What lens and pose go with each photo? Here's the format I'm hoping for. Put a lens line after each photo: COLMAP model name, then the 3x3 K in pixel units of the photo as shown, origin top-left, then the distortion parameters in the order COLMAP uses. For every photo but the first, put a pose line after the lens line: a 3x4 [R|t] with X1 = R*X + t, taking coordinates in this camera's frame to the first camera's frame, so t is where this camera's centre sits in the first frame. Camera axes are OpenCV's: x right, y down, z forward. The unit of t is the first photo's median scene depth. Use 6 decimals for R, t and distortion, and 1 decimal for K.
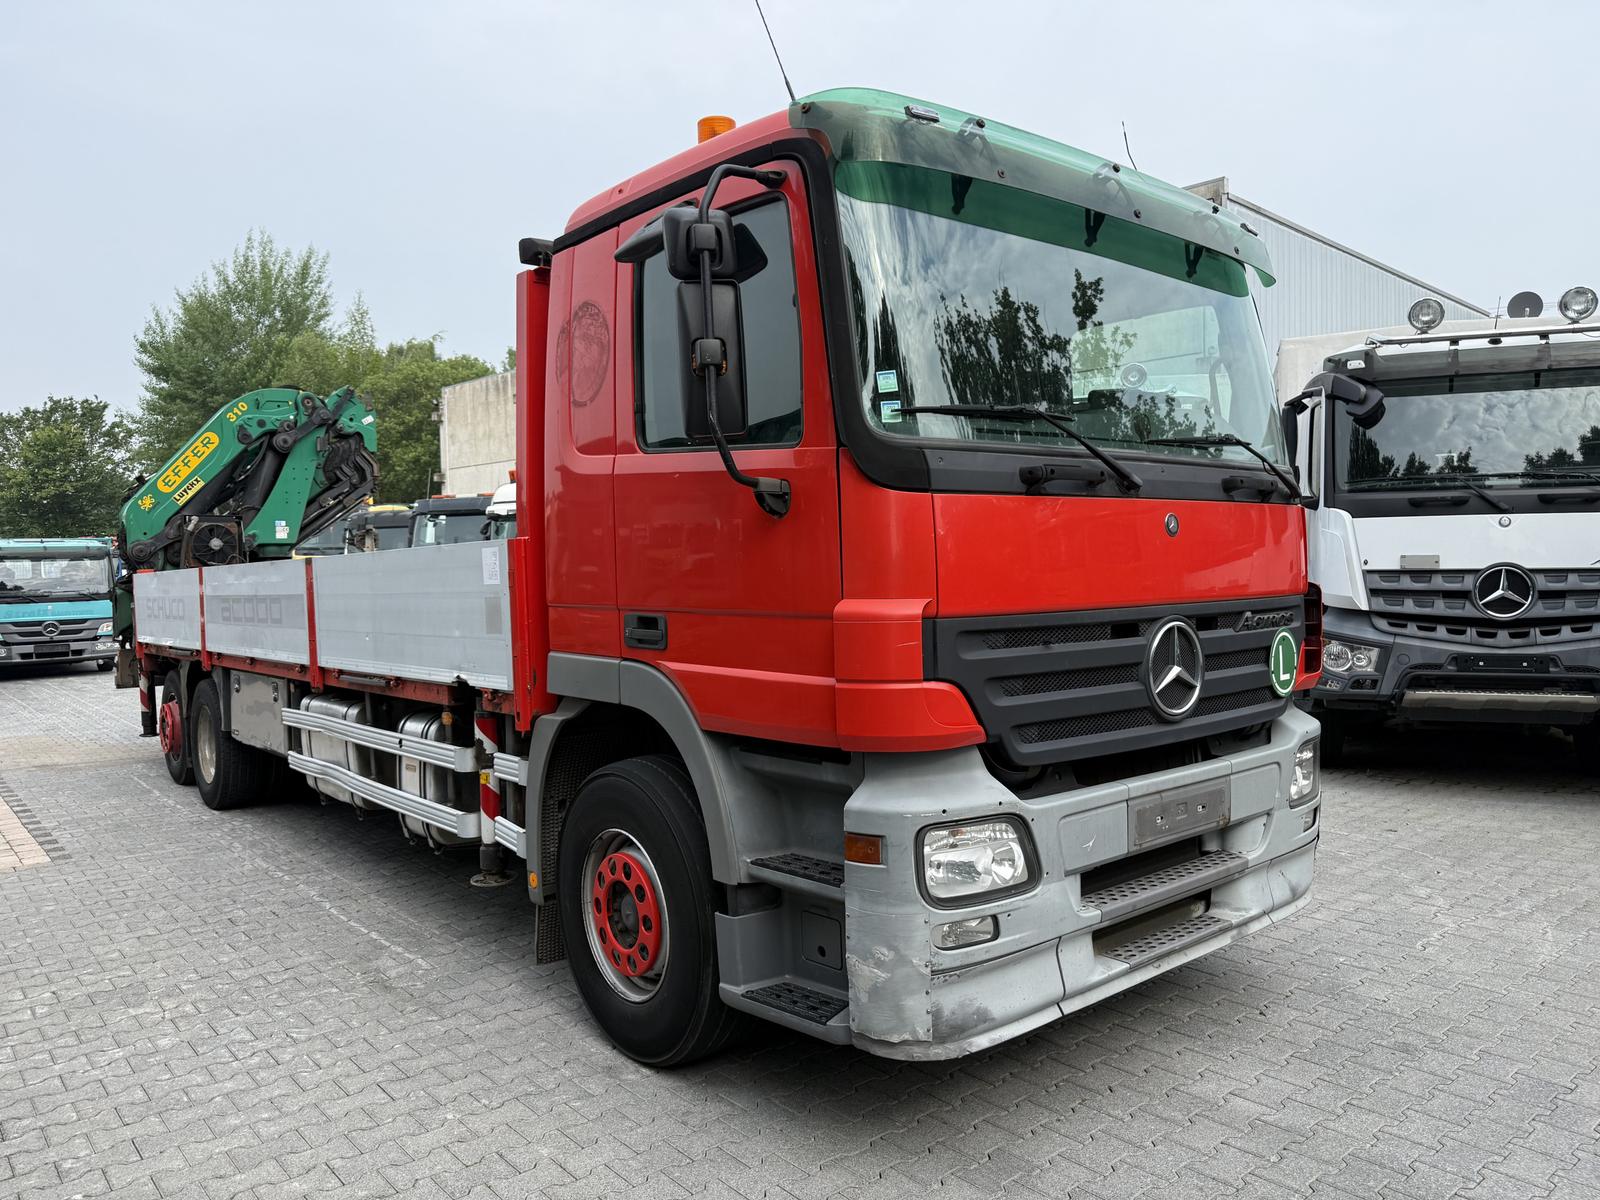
lens RADIAL K [[1144.4, 0, 800.5], [0, 1144.4, 593.3], [0, 0, 1]] dist [0.009684, -0.006873]
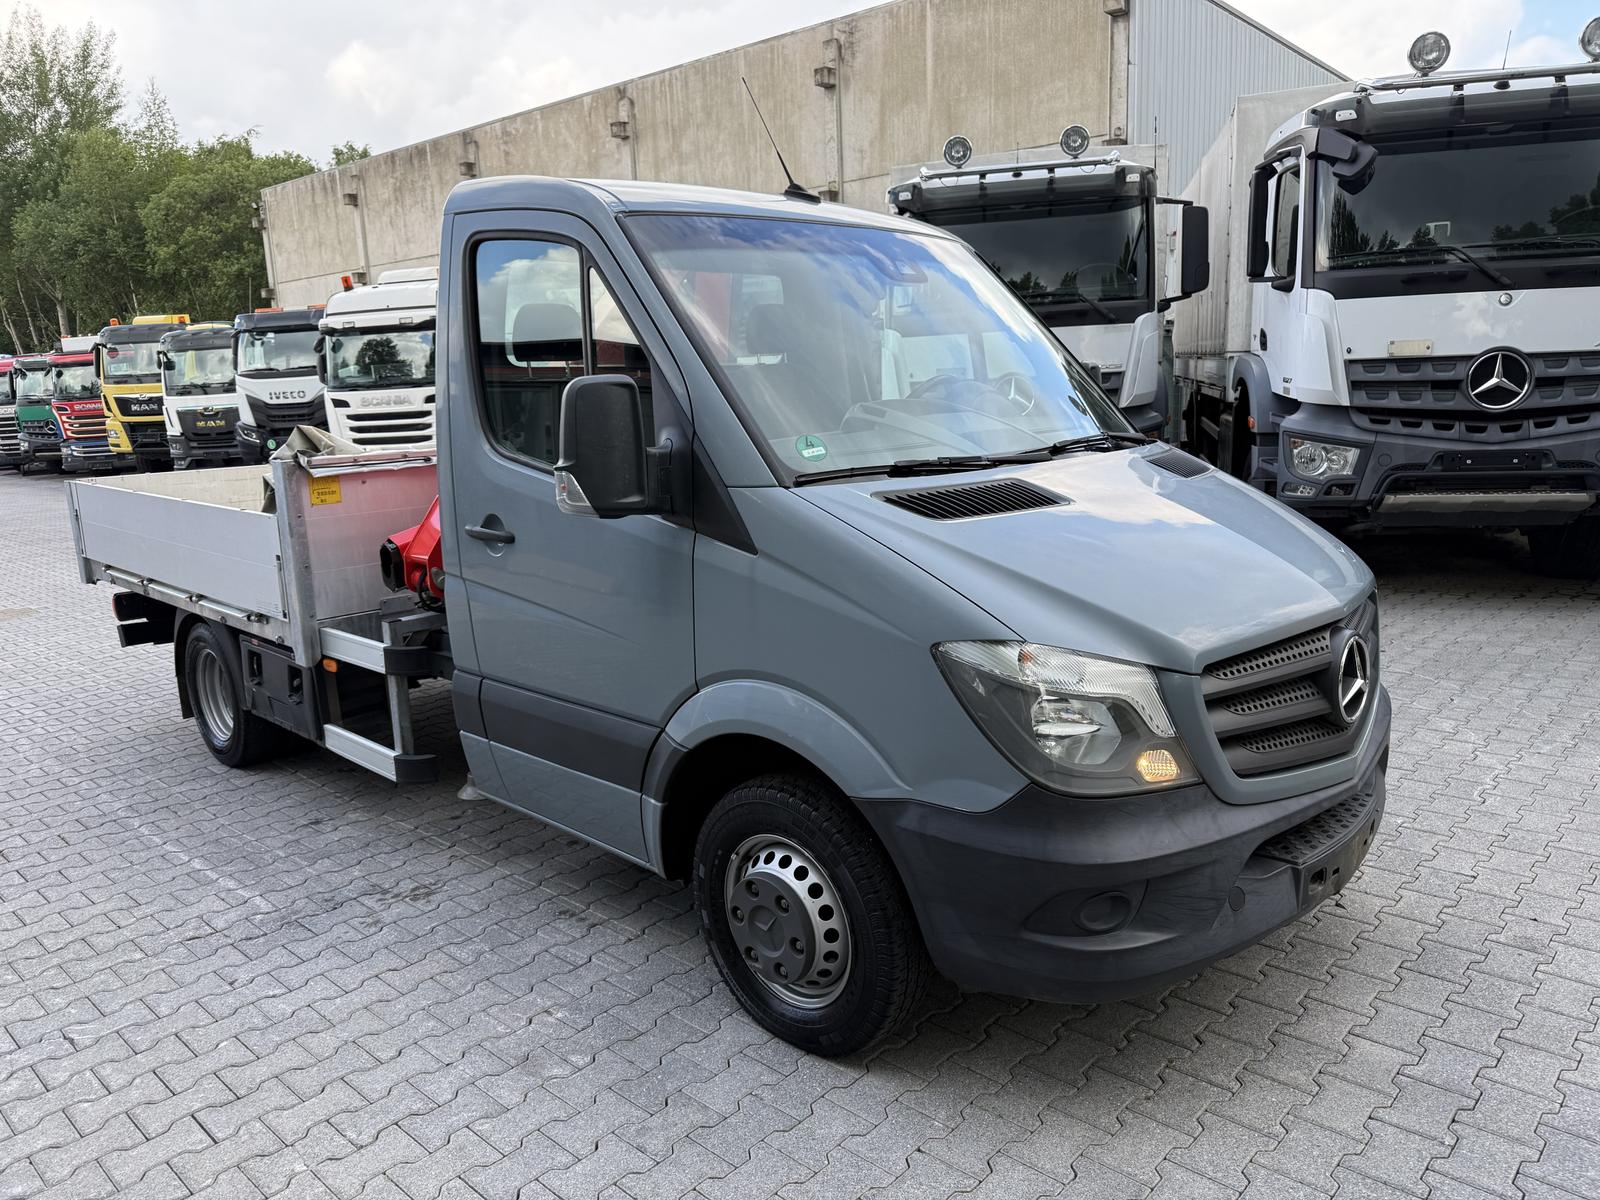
lens RADIAL K [[1123.9, 0, 800.0], [0, 1123.9, 600.0], [0, 0, 1]] dist [-0.011368, 0.009254]
pose [[0.992764, -0.047488, 0.110296, -0.032131], [0.028566, 0.985511, 0.167189, 0.006036], [-0.116638, -0.162828, 0.979736, 0.181564]]
